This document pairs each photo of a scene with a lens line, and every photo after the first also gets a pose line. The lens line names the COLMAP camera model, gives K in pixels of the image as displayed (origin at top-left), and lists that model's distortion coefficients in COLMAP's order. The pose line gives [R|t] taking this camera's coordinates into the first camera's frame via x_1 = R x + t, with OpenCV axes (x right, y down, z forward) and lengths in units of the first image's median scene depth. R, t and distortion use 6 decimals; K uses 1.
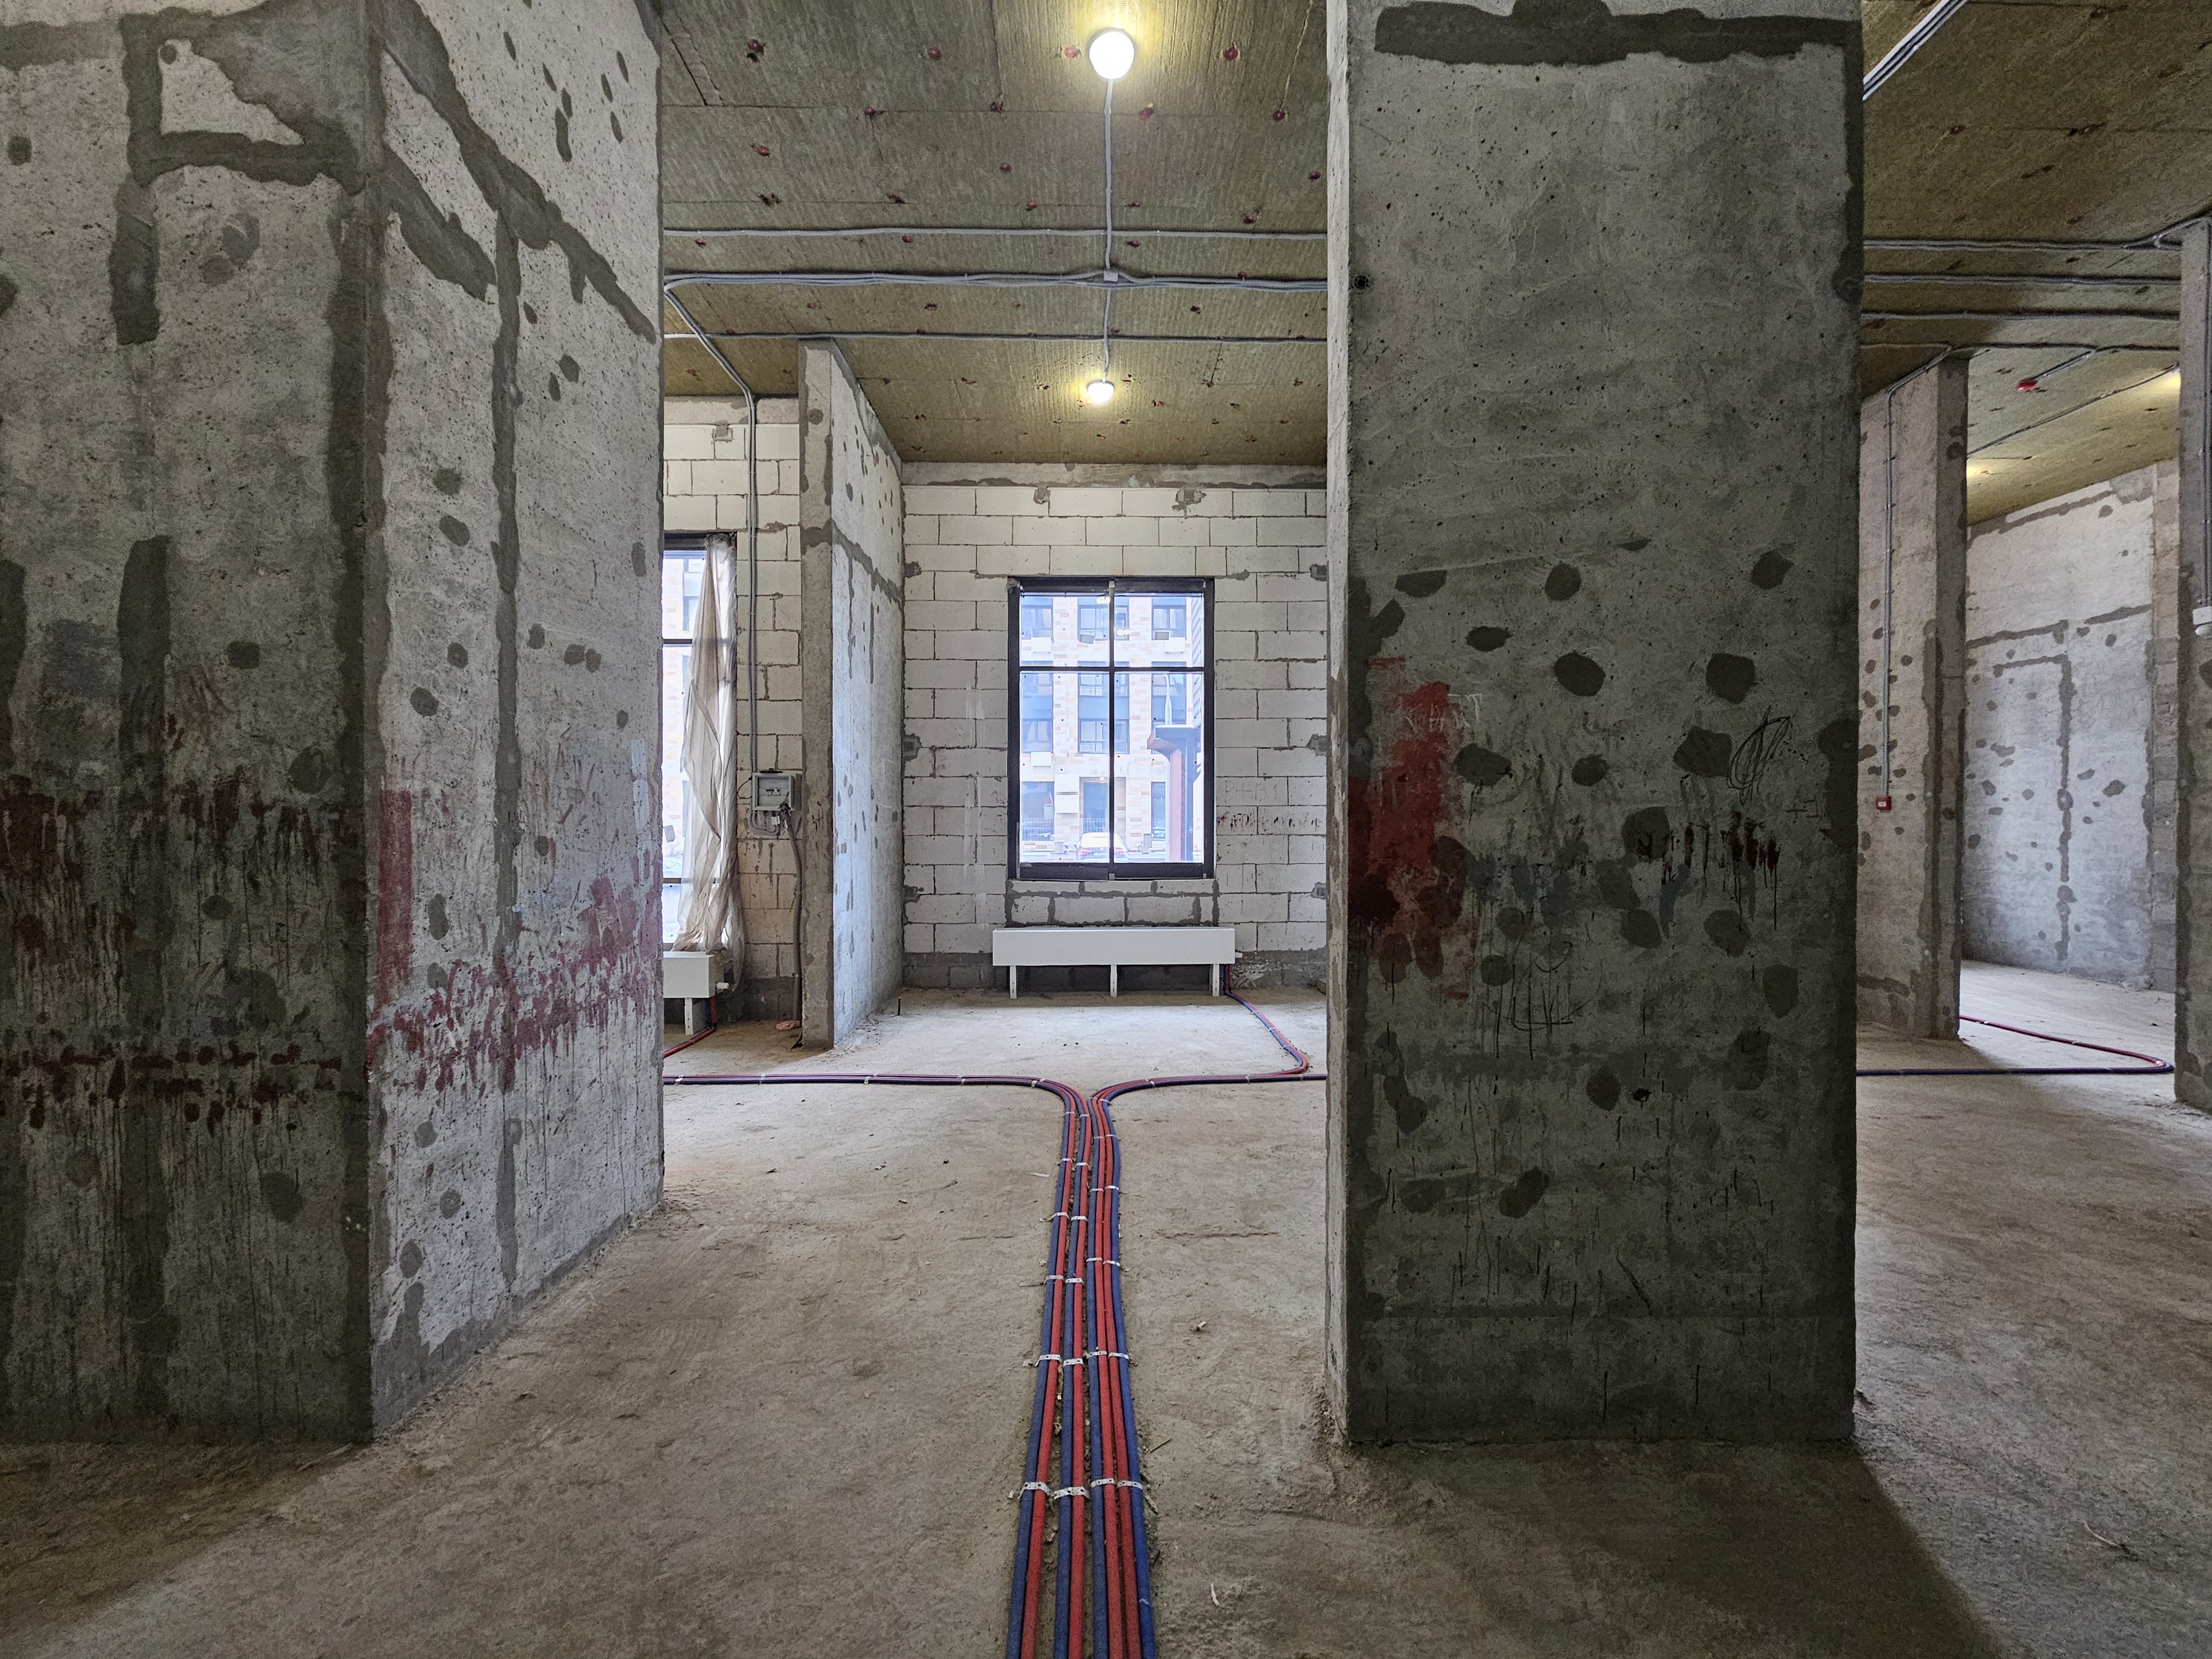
lens RADIAL K [[903.3, 0, 1109.9], [0, 903.3, 828.1], [0, 0, 1]] dist [0.001492, -0.001437]
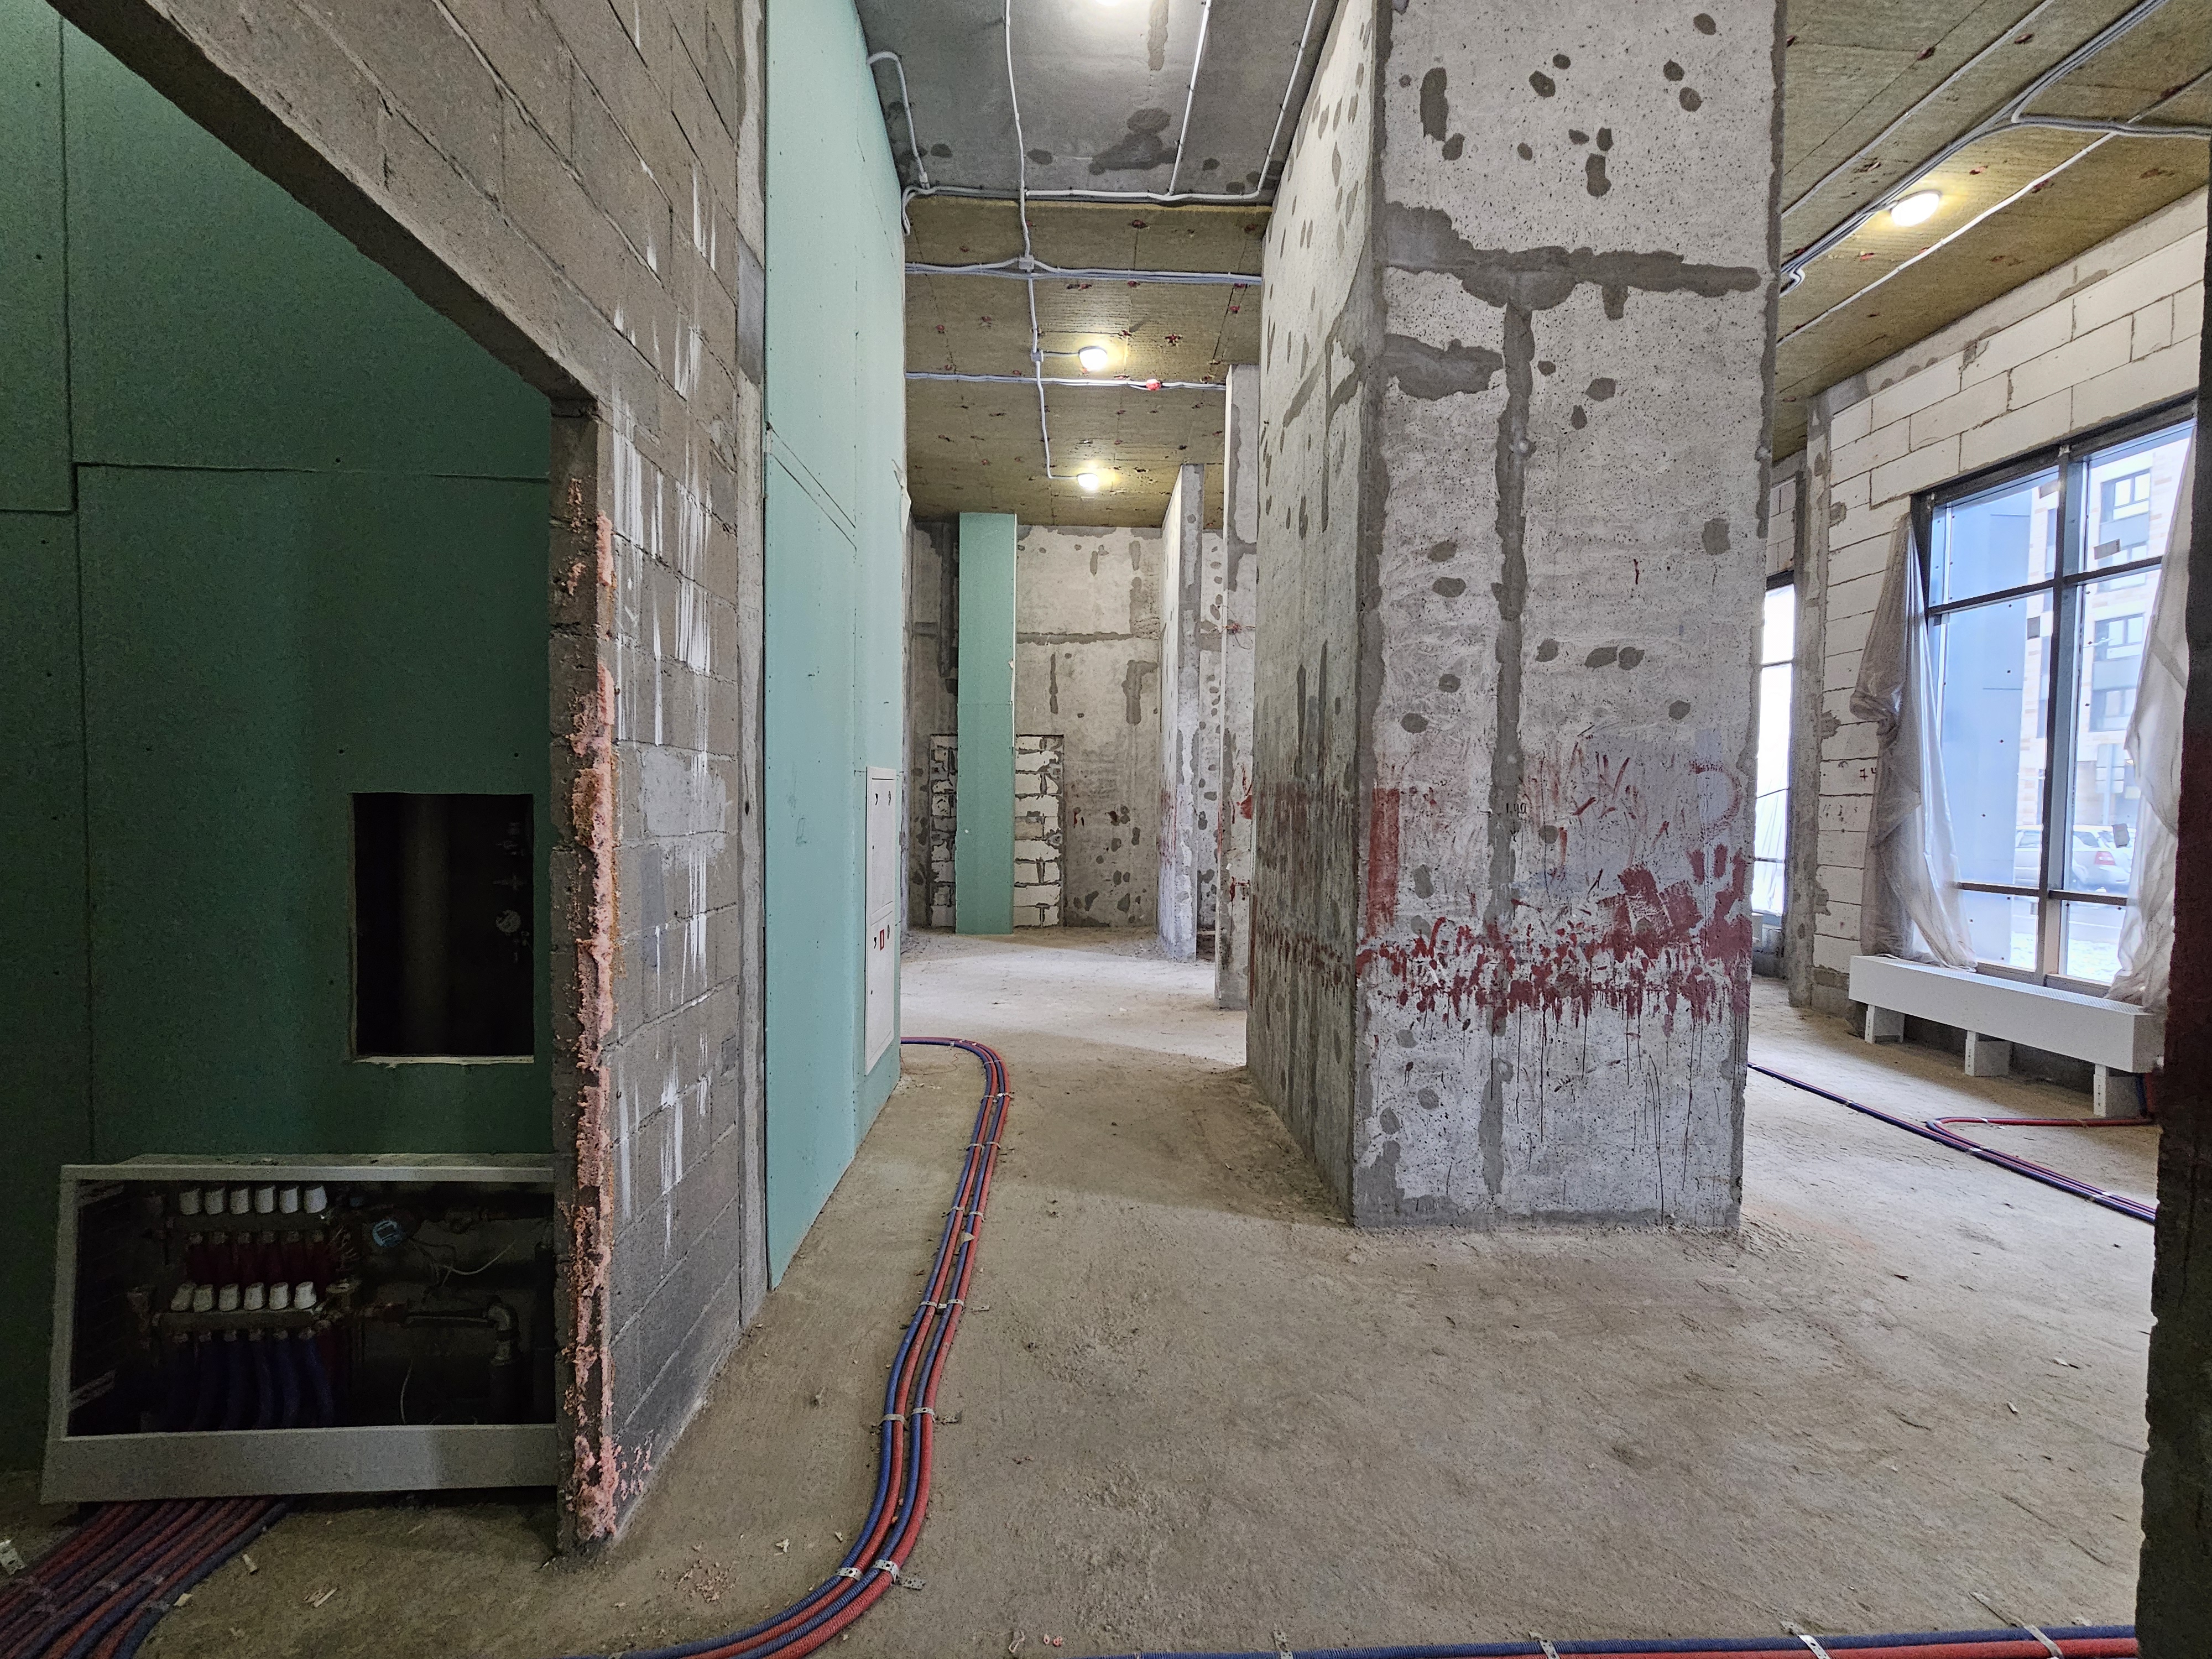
lens RADIAL K [[903.3, 0, 1104.9], [0, 903.3, 826.9], [0, 0, 1]] dist [0.001492, -0.001437]
pose [[0.035602, 0.033612, -0.998801, 0.491740], [-0.022210, 0.999214, 0.032834, -0.014462], [0.999119, 0.021014, 0.036321, 0.407230]]
